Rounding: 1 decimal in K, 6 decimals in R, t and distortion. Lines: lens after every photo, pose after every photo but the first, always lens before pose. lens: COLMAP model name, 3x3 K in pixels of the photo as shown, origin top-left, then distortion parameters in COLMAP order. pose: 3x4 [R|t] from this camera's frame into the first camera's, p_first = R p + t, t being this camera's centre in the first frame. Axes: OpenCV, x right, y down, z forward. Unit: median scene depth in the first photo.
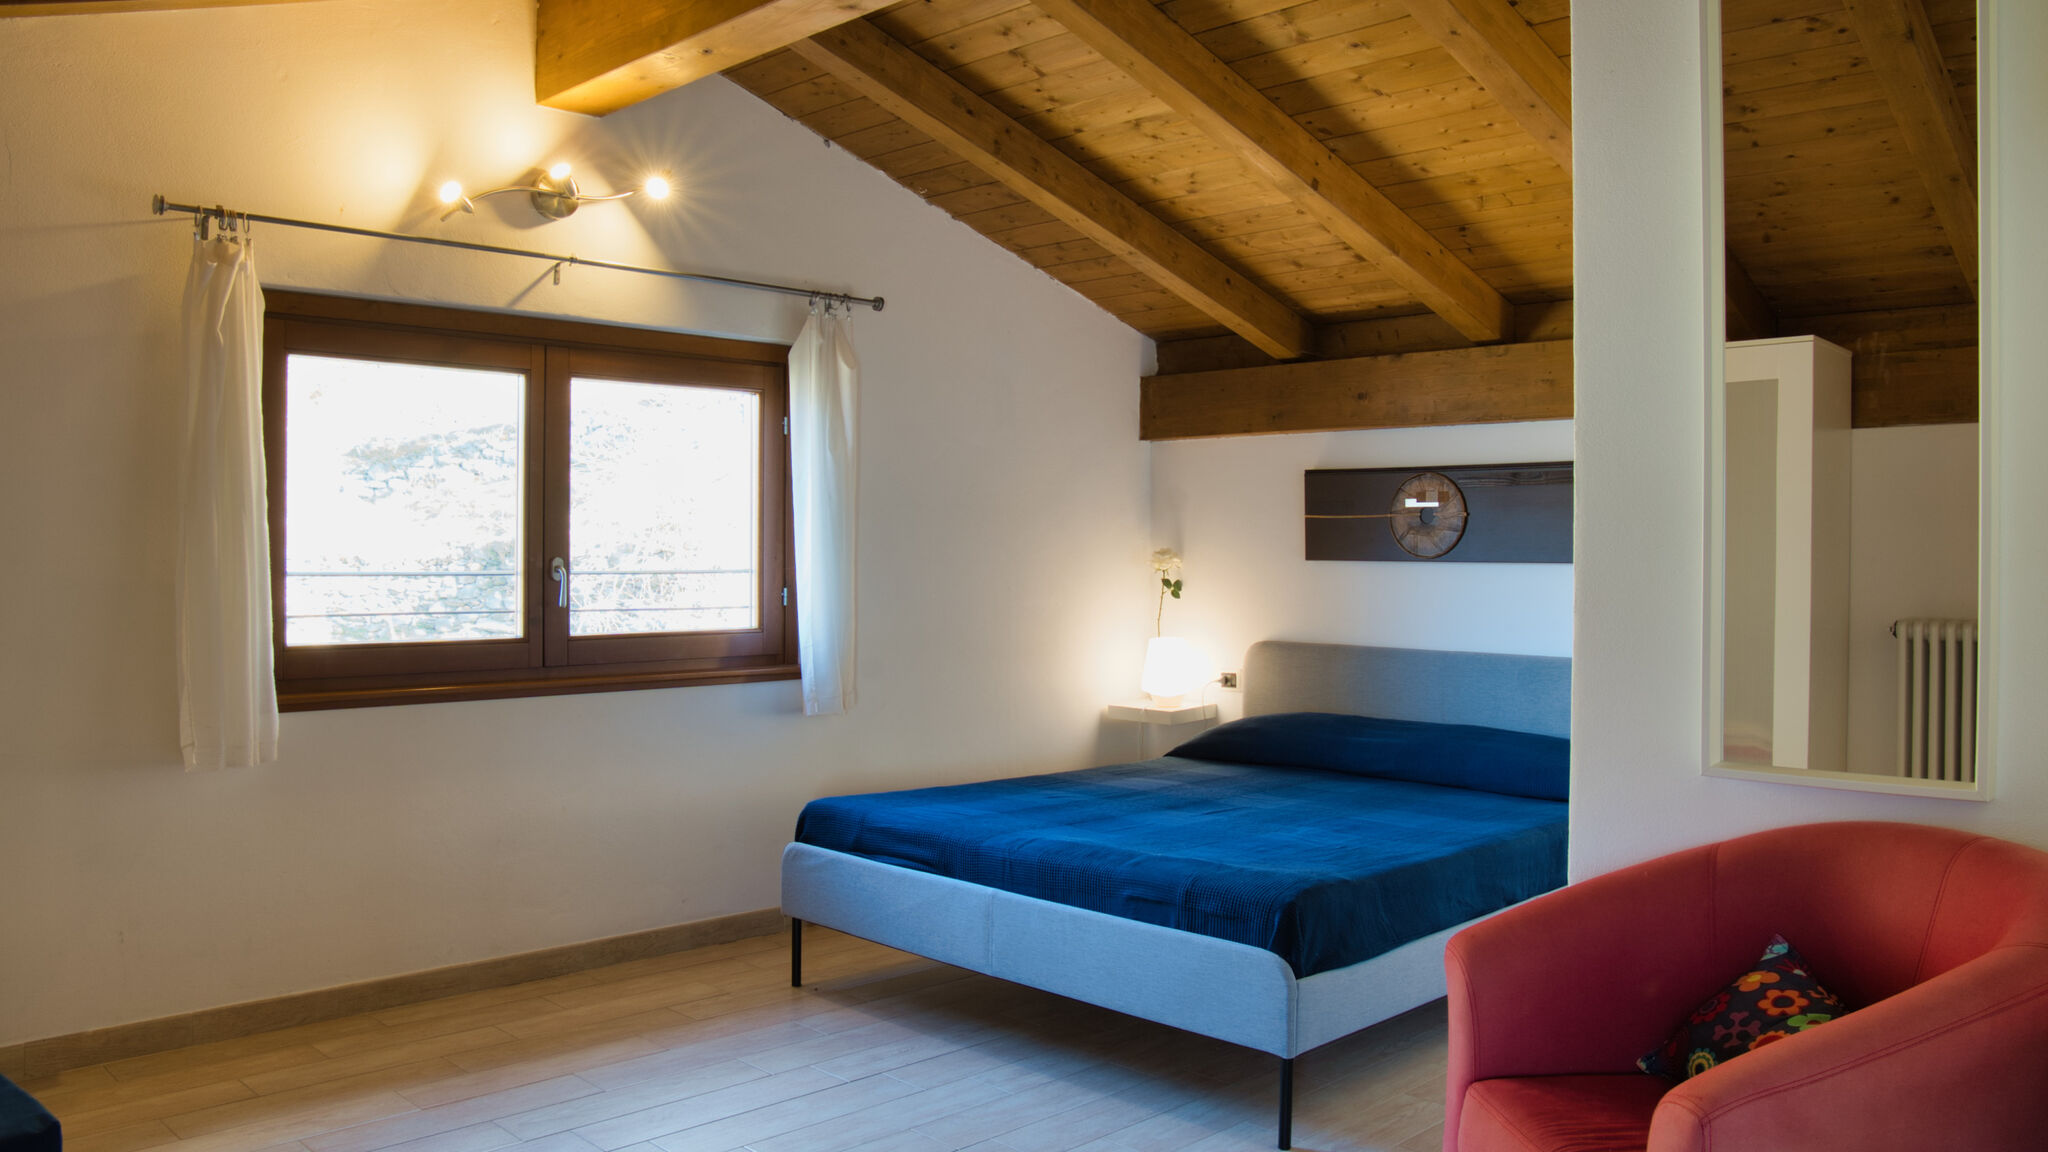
lens RADIAL K [[1541.5, 0, 1030.7], [0, 1541.5, 572.0], [0, 0, 1]] dist [-0.145905, 0.127071]
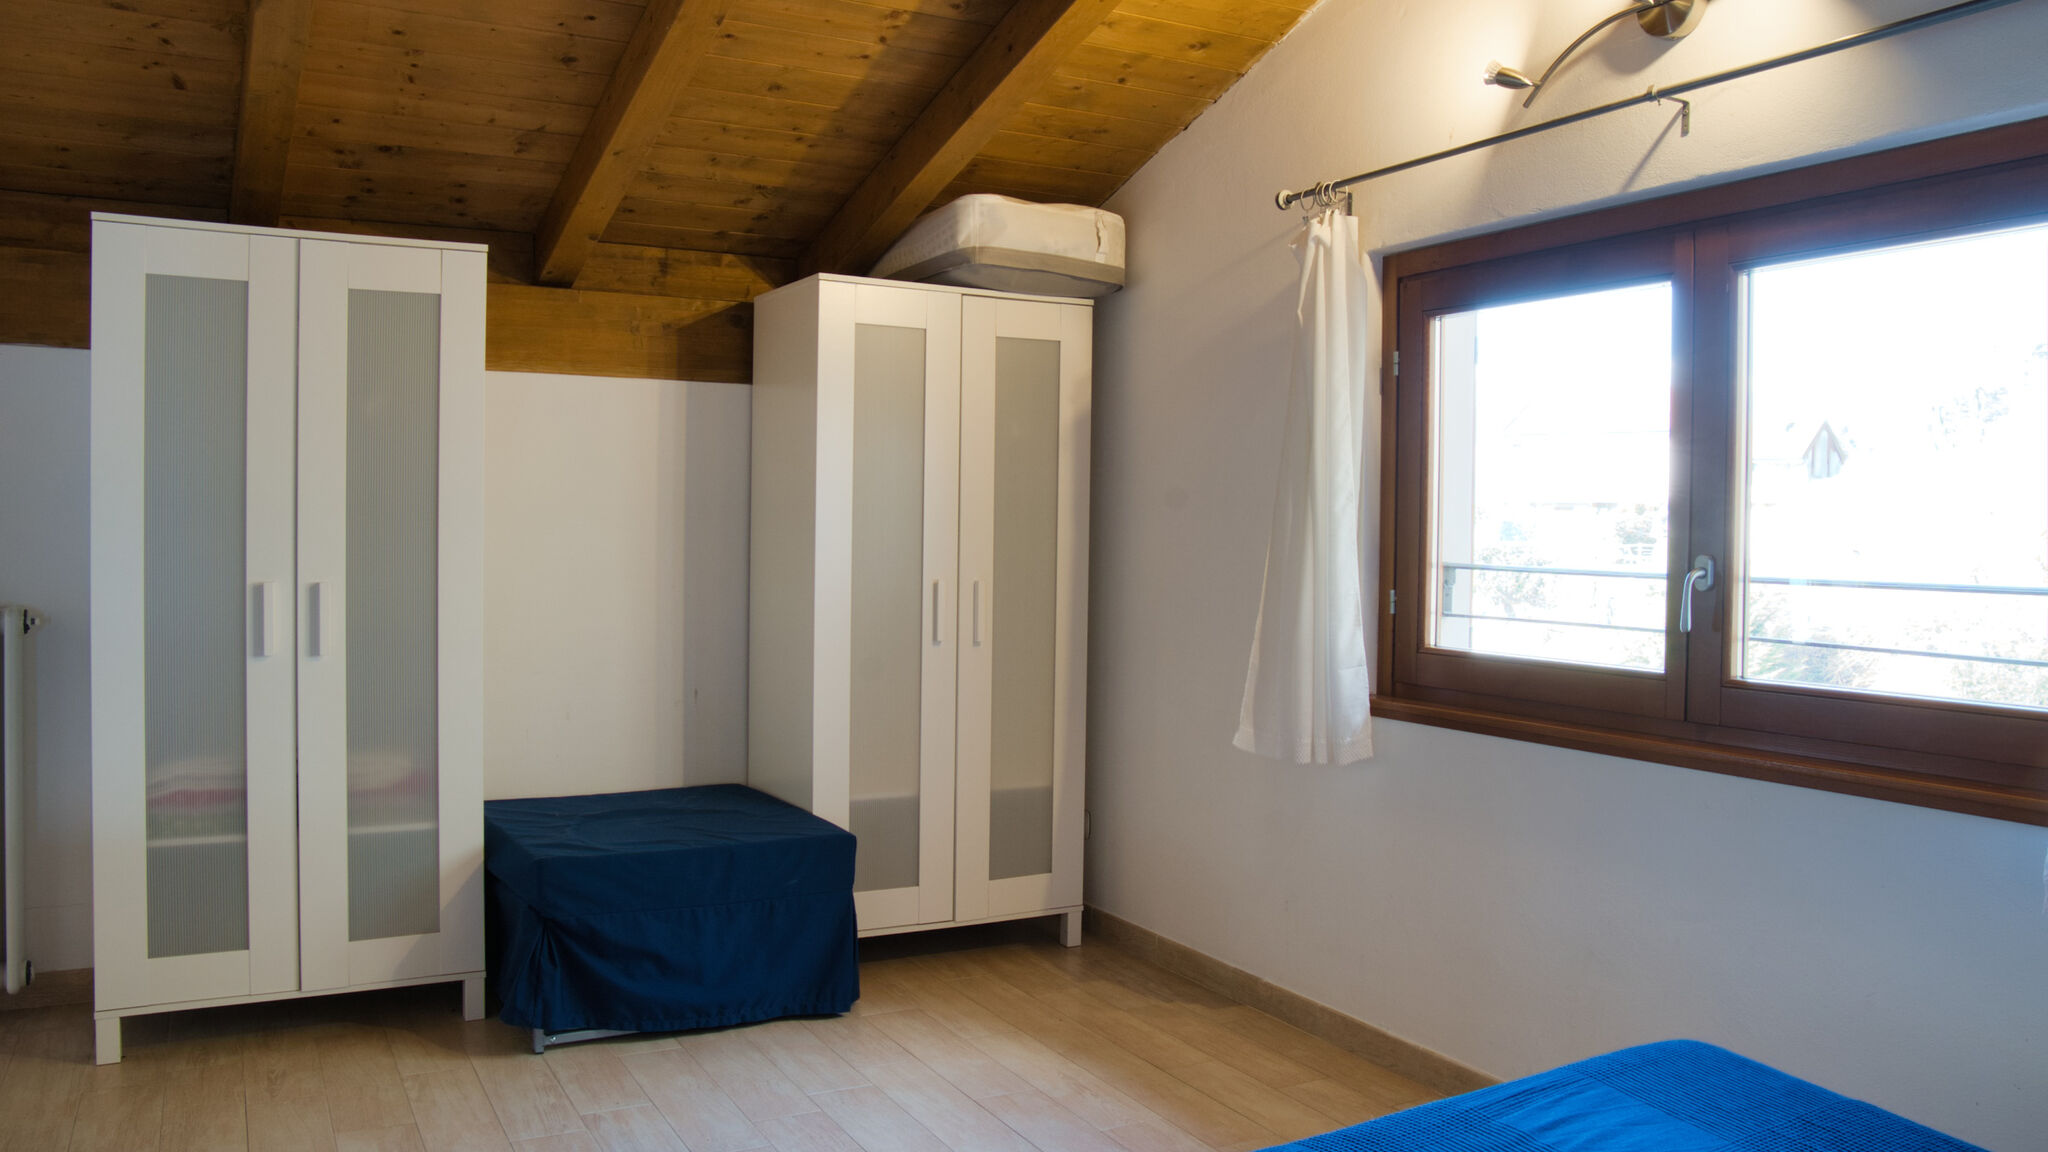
lens RADIAL K [[1541.5, 0, 1030.7], [0, 1541.5, 572.0], [0, 0, 1]] dist [-0.145905, 0.127071]
pose [[-0.274856, 0.016609, -0.961342, 0.219262], [-0.034094, 0.999054, 0.027009, -0.005587], [0.960881, 0.040200, -0.274029, 0.518997]]
